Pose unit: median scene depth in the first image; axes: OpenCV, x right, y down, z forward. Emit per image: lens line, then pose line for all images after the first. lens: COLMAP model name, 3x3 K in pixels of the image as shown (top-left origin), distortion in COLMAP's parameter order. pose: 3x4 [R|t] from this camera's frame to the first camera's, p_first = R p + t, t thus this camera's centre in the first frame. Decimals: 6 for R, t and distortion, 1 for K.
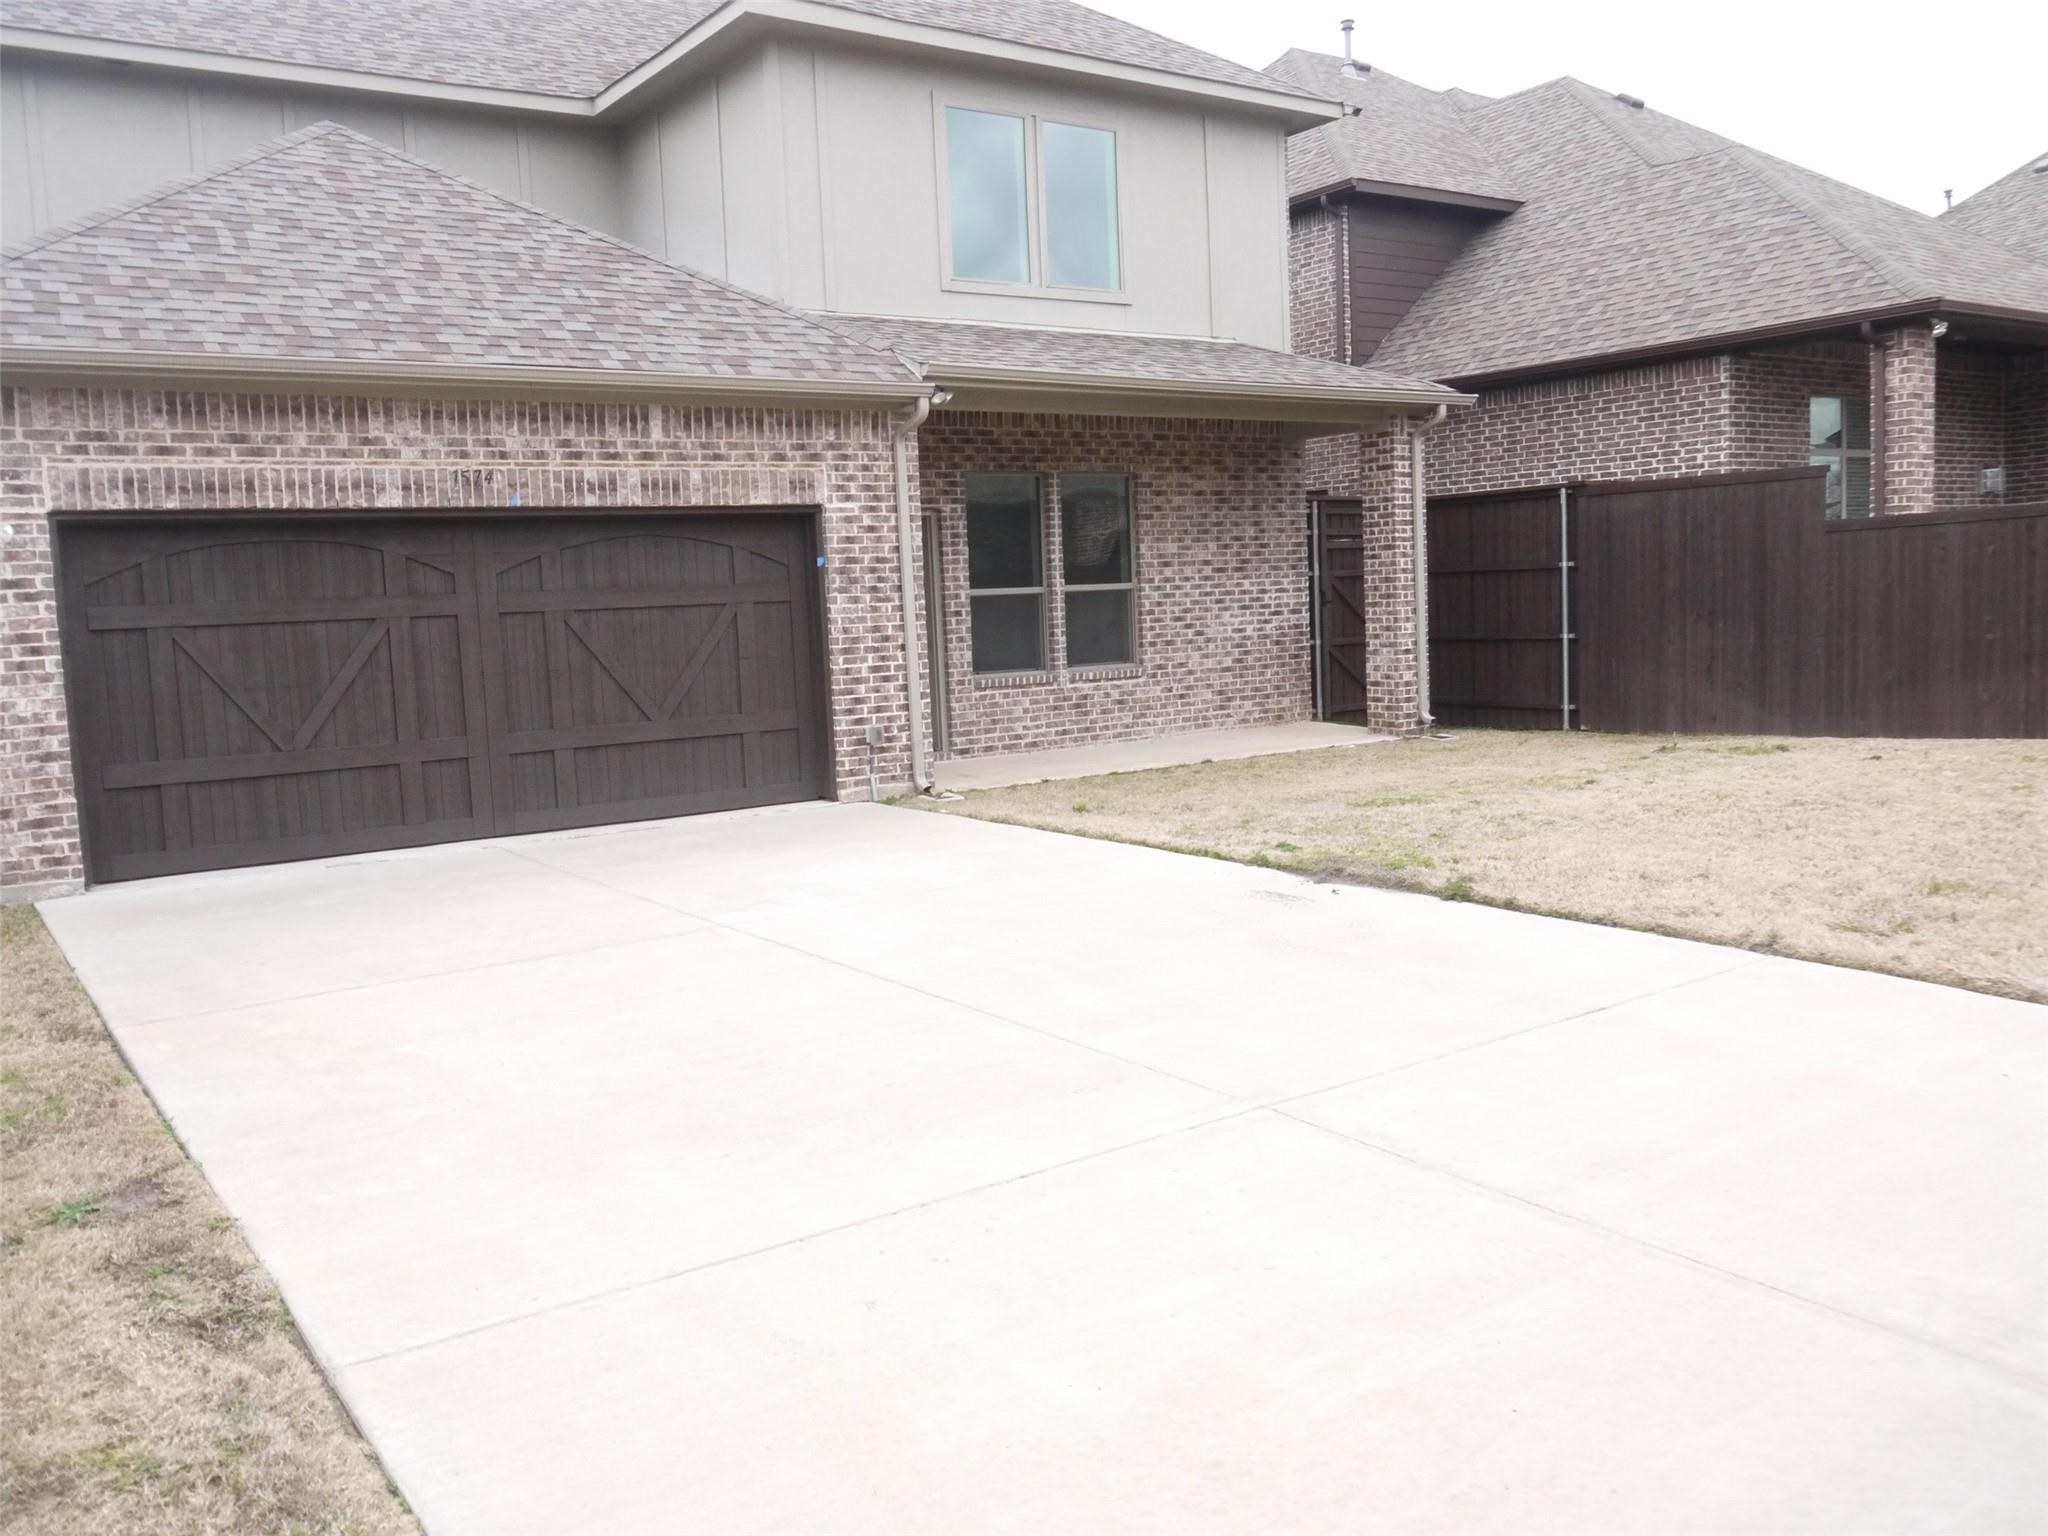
lens RADIAL K [[1702.0, 0, 1021.8], [0, 1702.0, 766.4], [0, 0, 1]] dist [-0.045529, 0.024289]
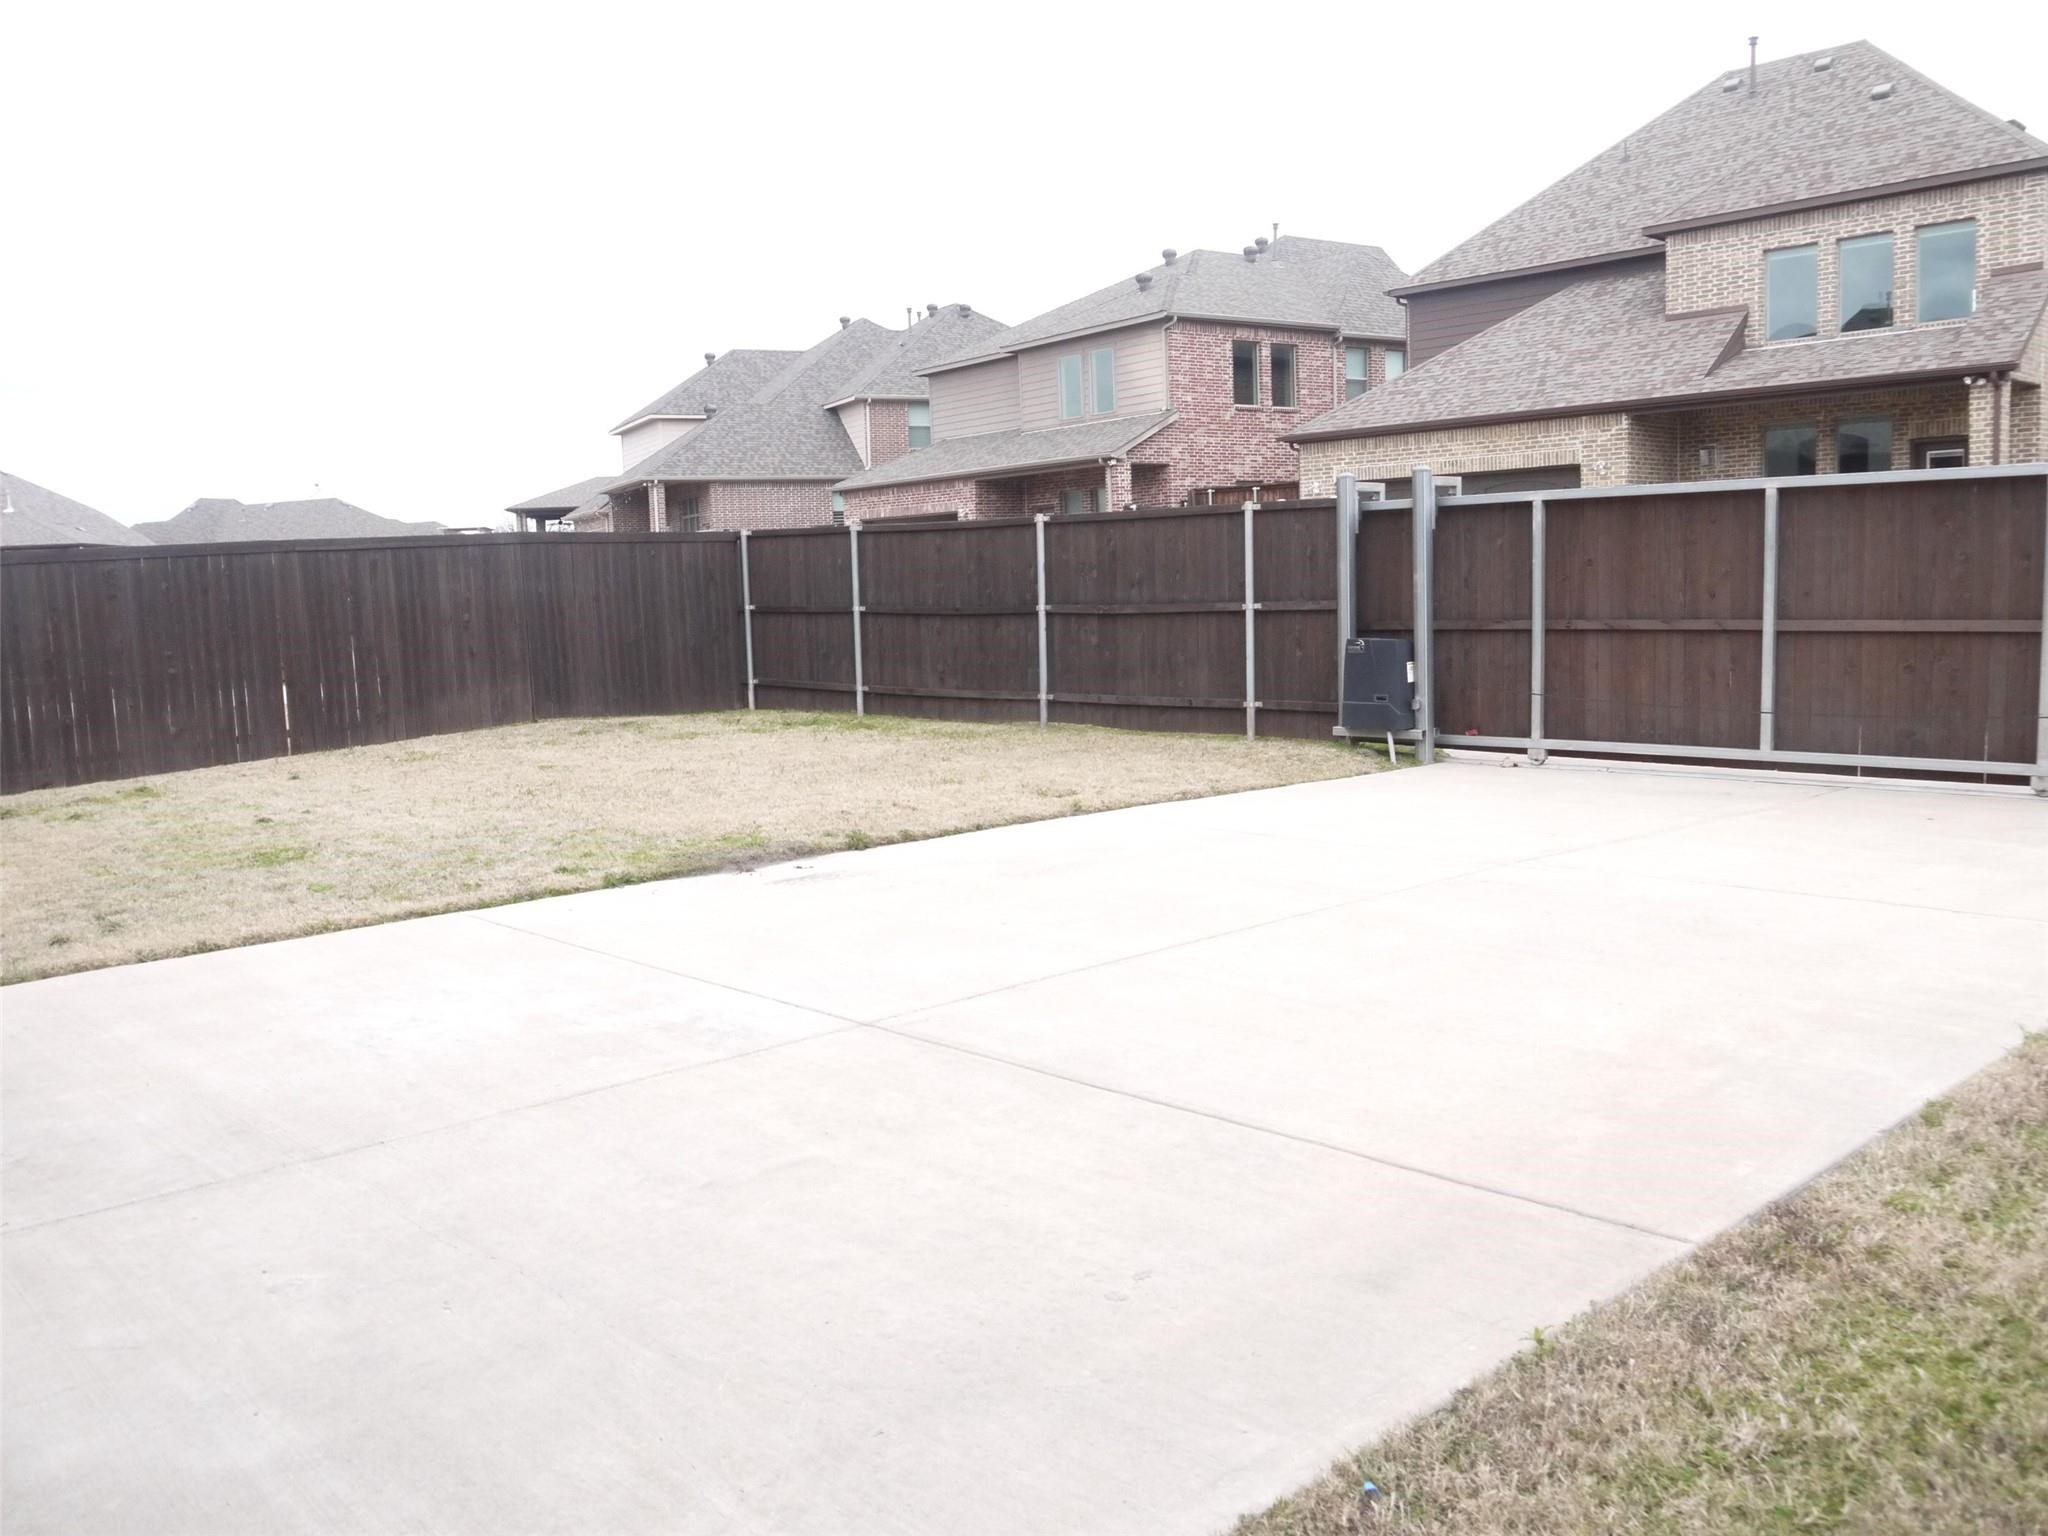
lens RADIAL K [[1702.0, 0, 1008.1], [0, 1702.0, 769.7], [0, 0, 1]] dist [-0.045529, 0.024289]
pose [[-0.105977, -0.078193, 0.991289, -0.635171], [0.155239, 0.983379, 0.094165, -0.045651], [-0.982176, 0.163866, -0.092077, 0.768219]]
